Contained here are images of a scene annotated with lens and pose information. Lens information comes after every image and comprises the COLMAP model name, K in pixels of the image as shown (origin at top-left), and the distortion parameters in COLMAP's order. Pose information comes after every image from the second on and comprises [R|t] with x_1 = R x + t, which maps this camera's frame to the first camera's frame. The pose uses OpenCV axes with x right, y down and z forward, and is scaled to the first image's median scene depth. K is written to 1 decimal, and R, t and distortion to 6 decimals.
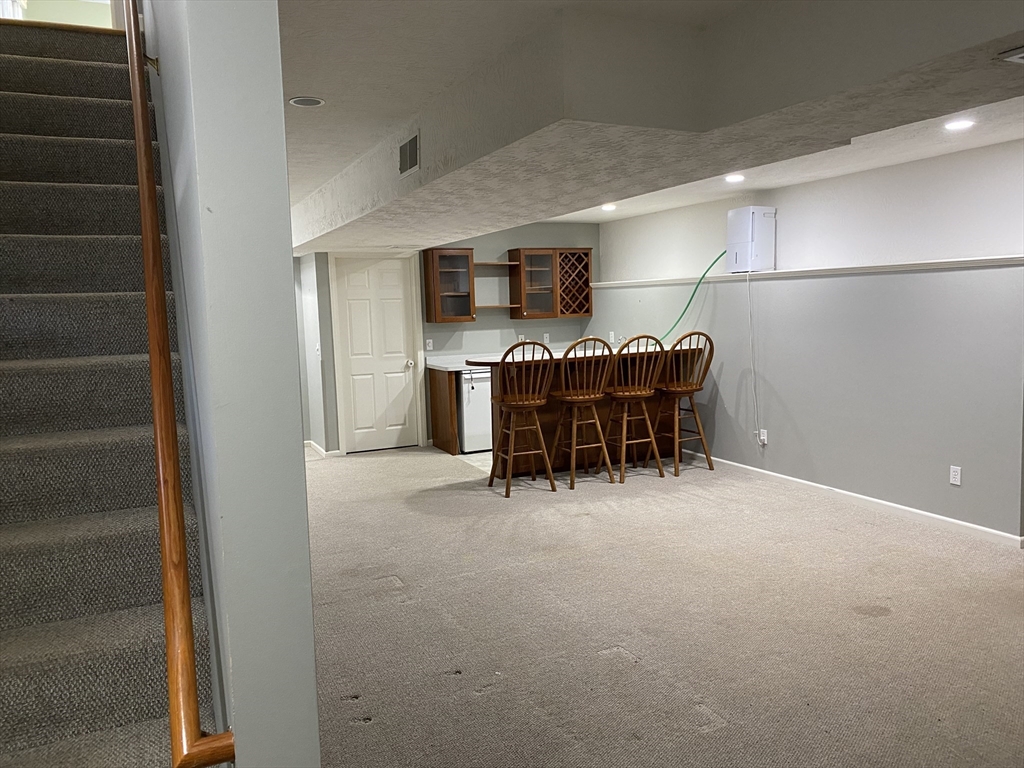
lens RADIAL K [[770.1, 0, 490.3], [0, 770.1, 392.9], [0, 0, 1]] dist [0.035596, -0.045468]
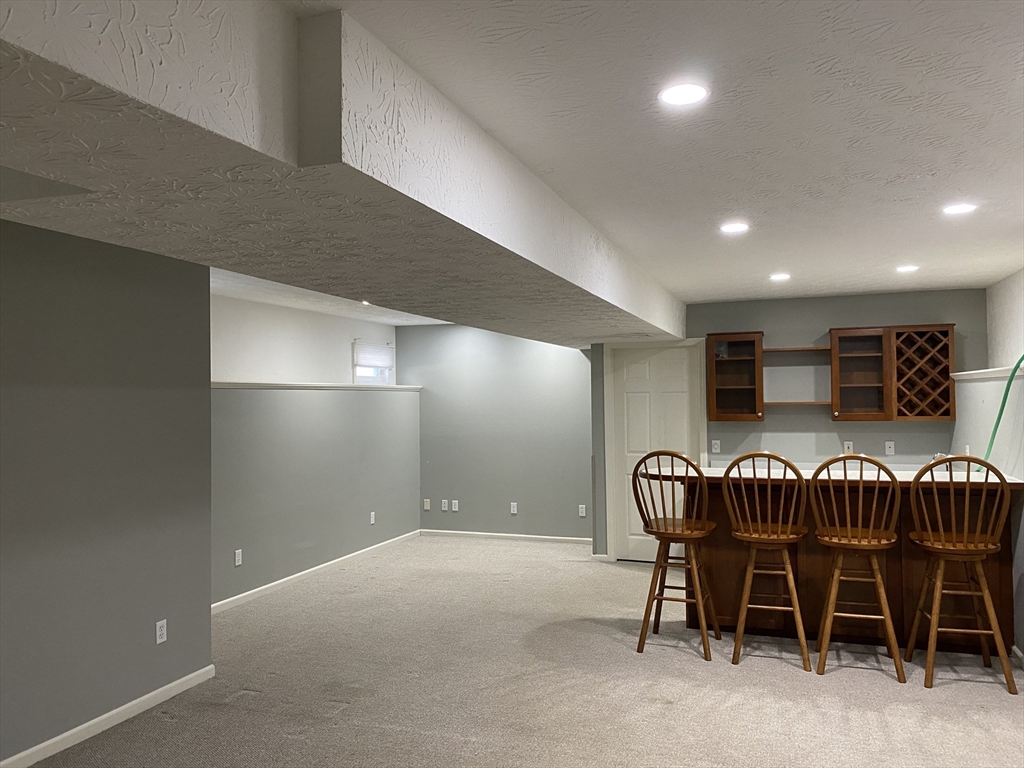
lens RADIAL K [[770.1, 0, 511.1], [0, 770.1, 381.2], [0, 0, 1]] dist [0.035596, -0.045468]
pose [[0.718345, 0.007190, -0.695650, 0.351071], [-0.091752, 0.992191, -0.084490, -0.042503], [0.689610, 0.124520, 0.713395, 0.242584]]
